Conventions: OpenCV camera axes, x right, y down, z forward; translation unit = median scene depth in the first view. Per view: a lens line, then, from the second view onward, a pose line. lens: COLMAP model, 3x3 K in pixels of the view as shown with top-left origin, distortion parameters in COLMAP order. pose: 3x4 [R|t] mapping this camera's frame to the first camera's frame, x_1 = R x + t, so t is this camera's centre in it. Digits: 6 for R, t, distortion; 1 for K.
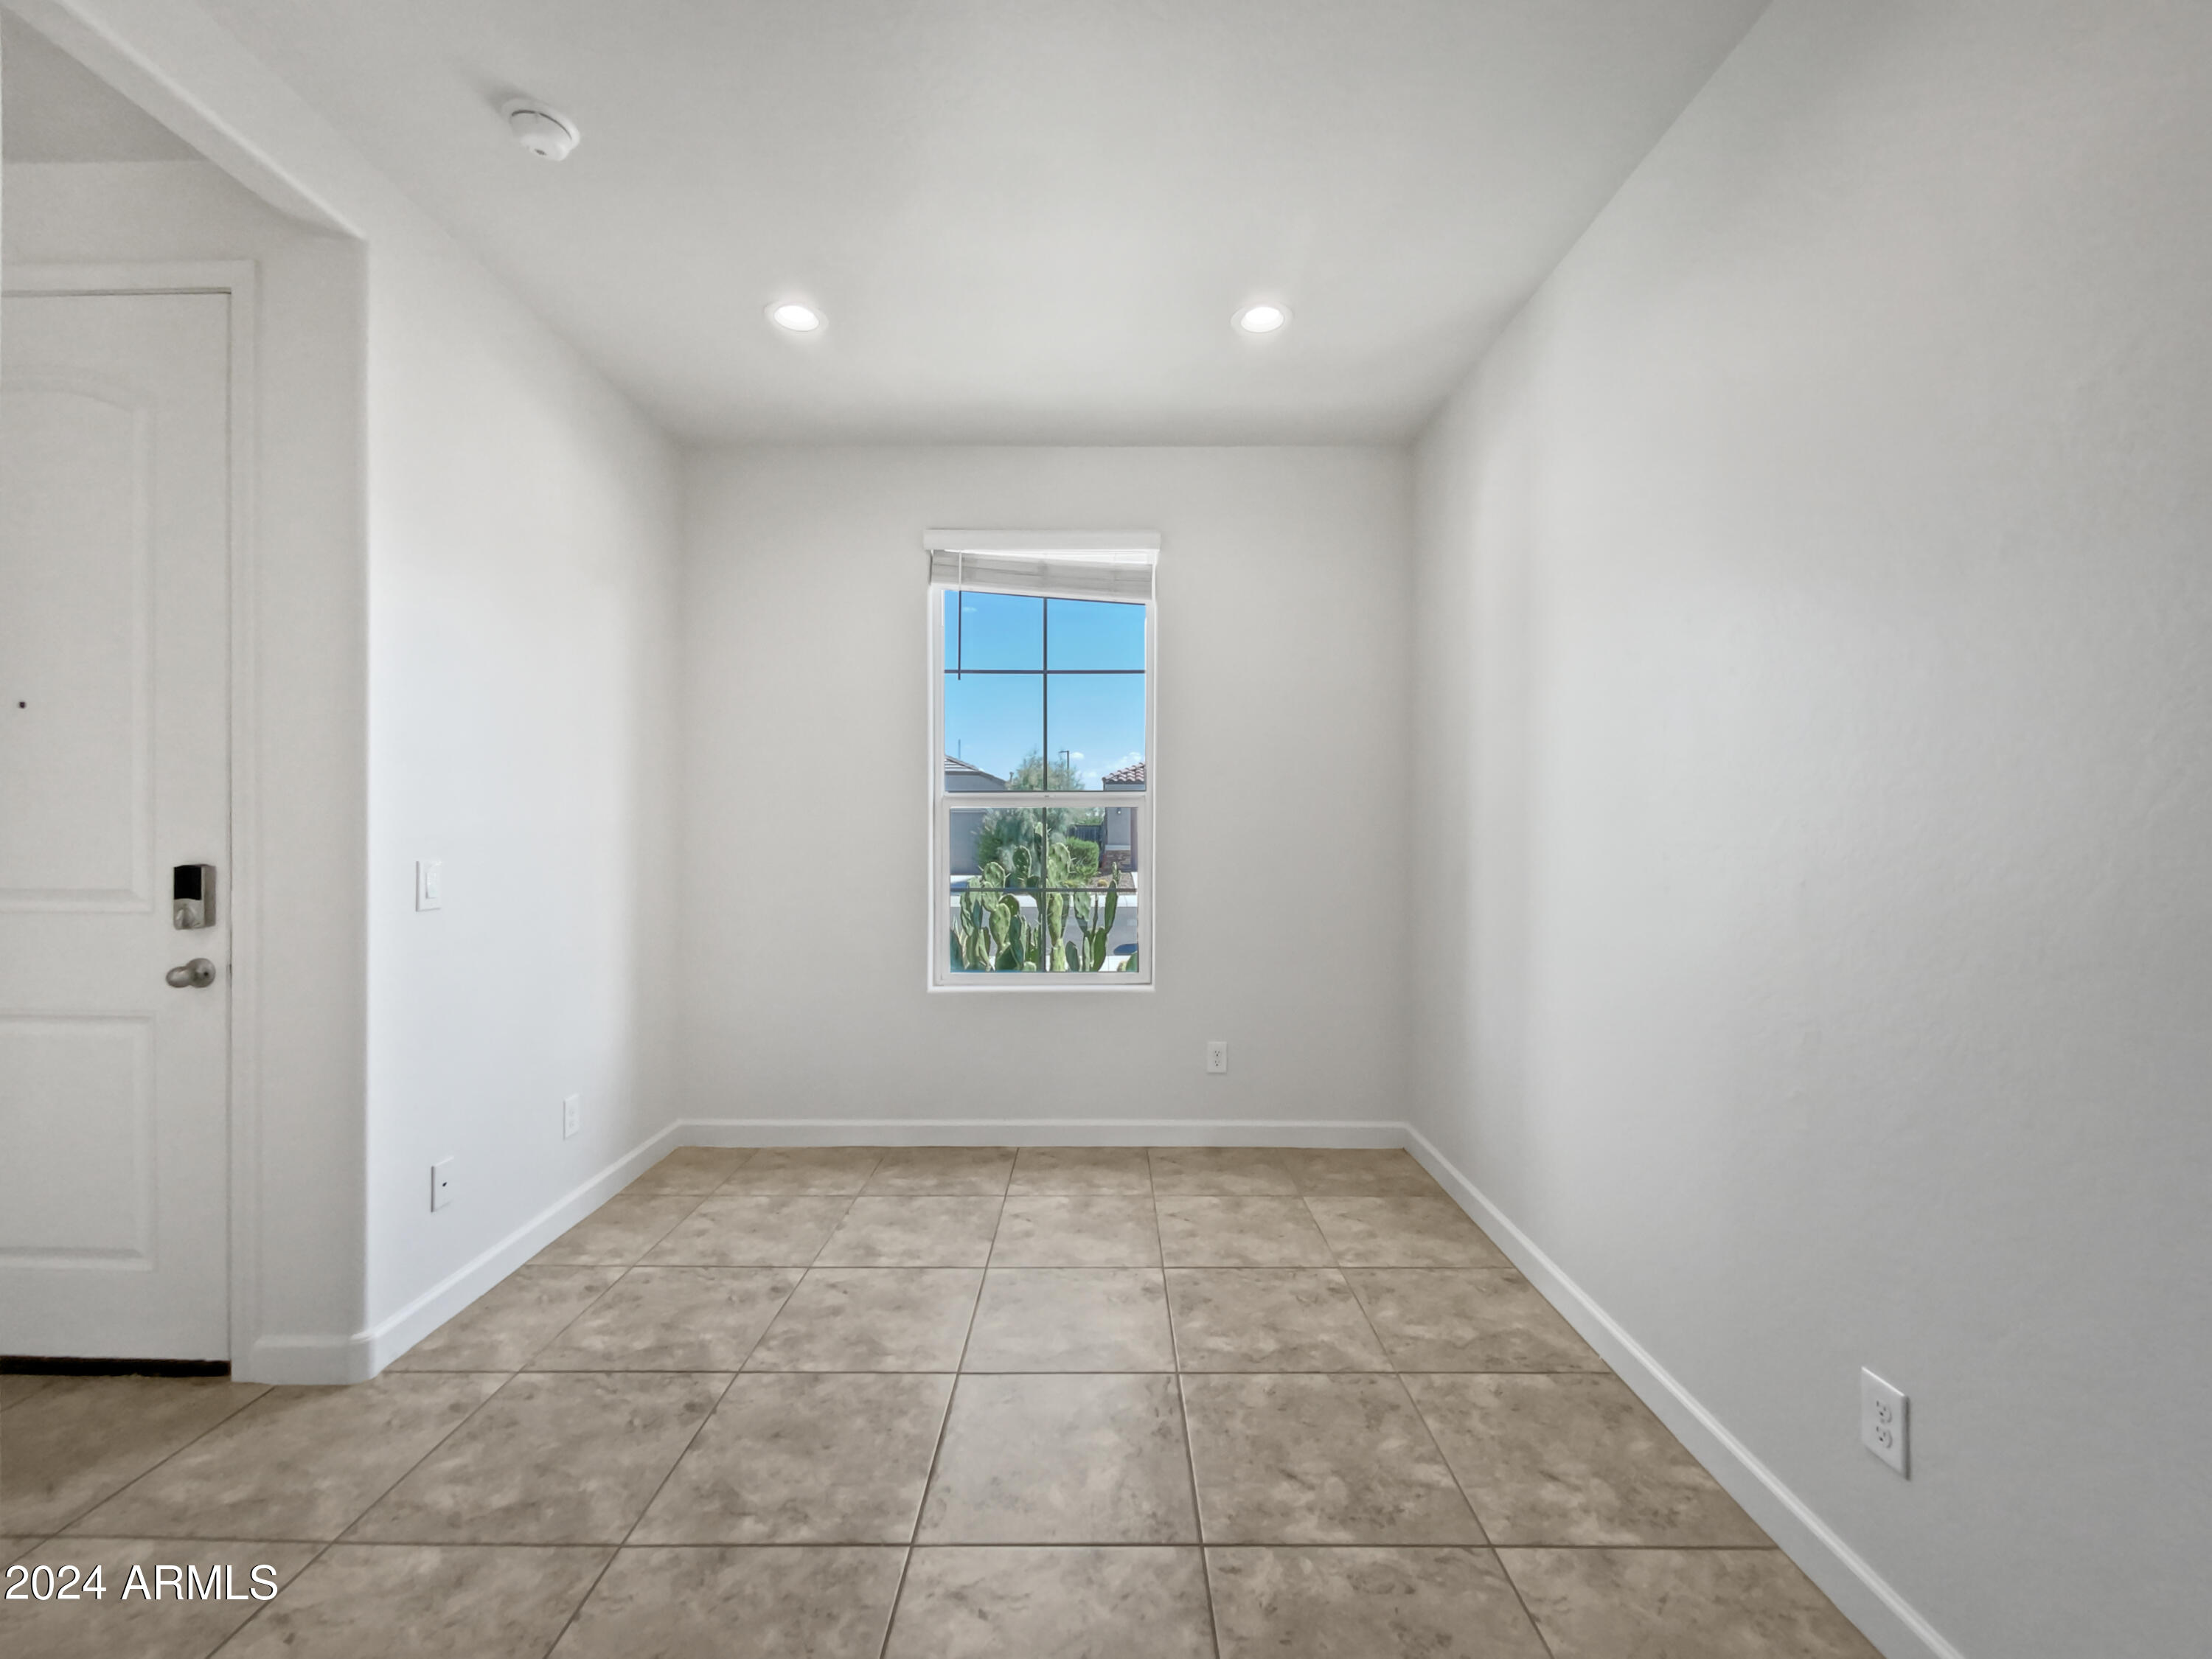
lens RADIAL K [[891.1, 0, 1106.0], [0, 891.1, 829.5], [0, 0, 1]] dist [0.000059, -0.000002]
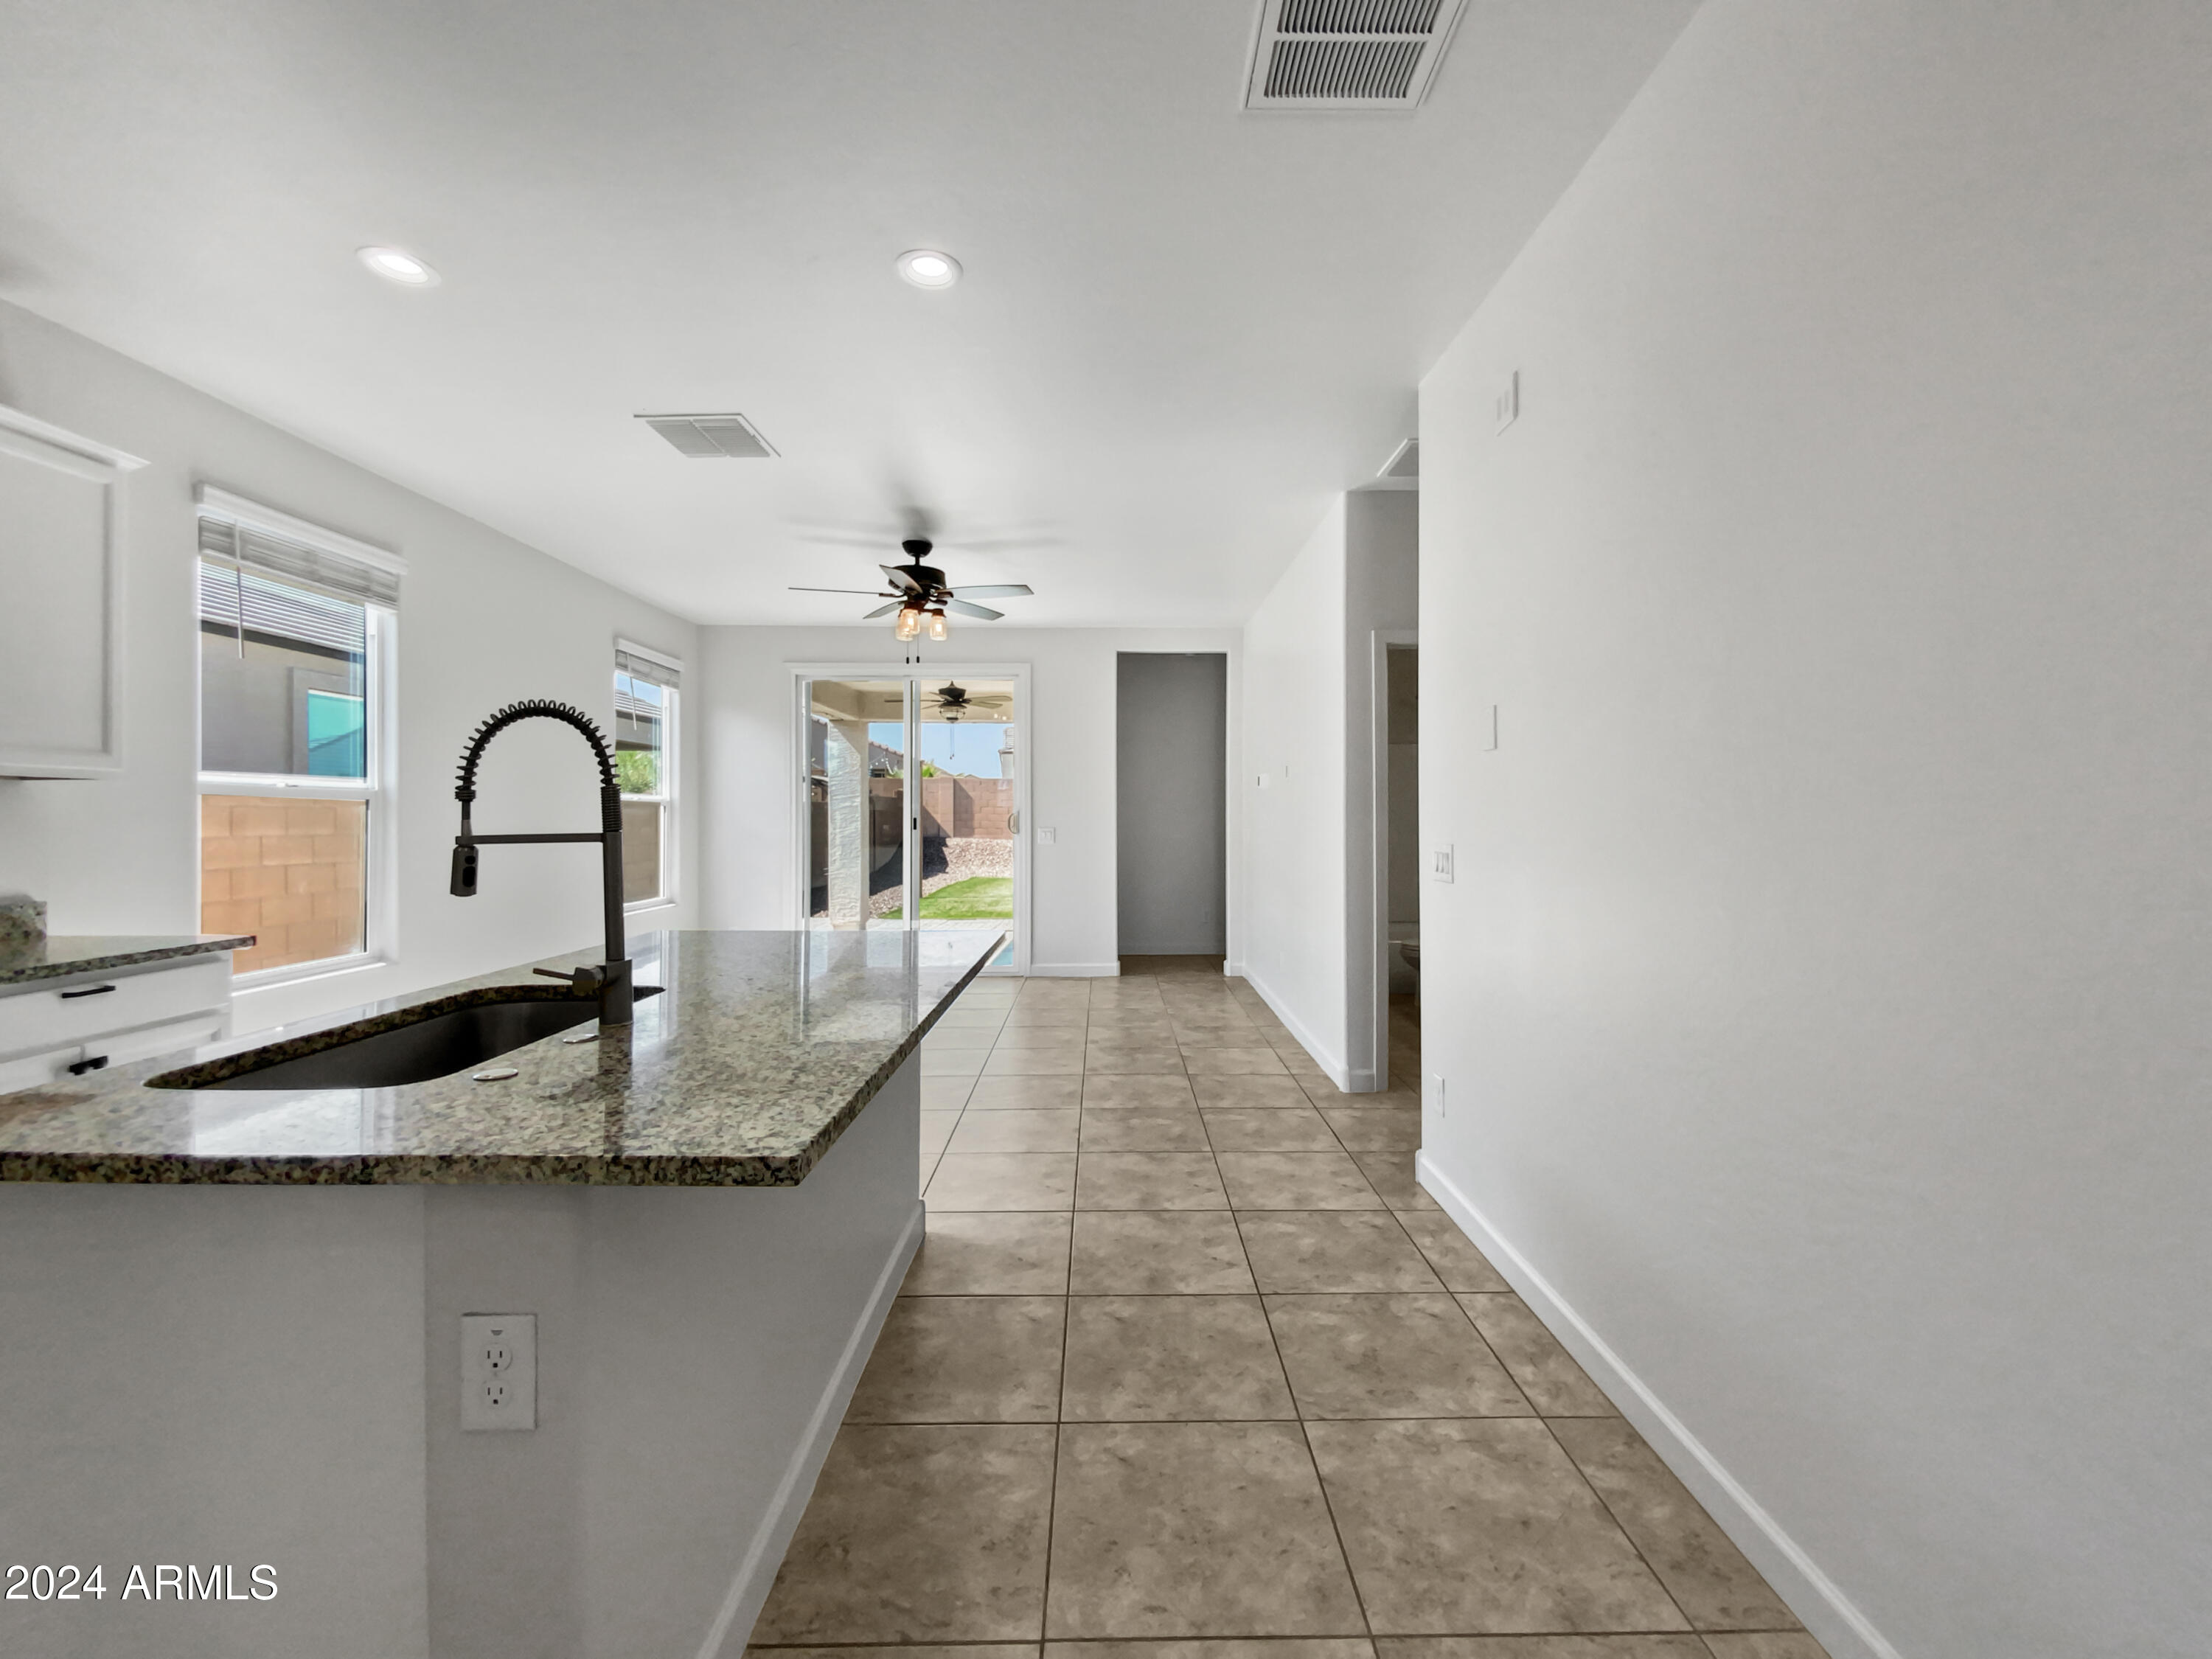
lens RADIAL K [[891.1, 0, 1106.0], [0, 891.1, 829.5], [0, 0, 1]] dist [0.000059, -0.000002]
pose [[-0.999795, 0.008777, 0.018262, 0.011238], [0.009004, 0.999882, 0.012408, -0.003048], [-0.018151, 0.012570, -0.999756, 1.875652]]
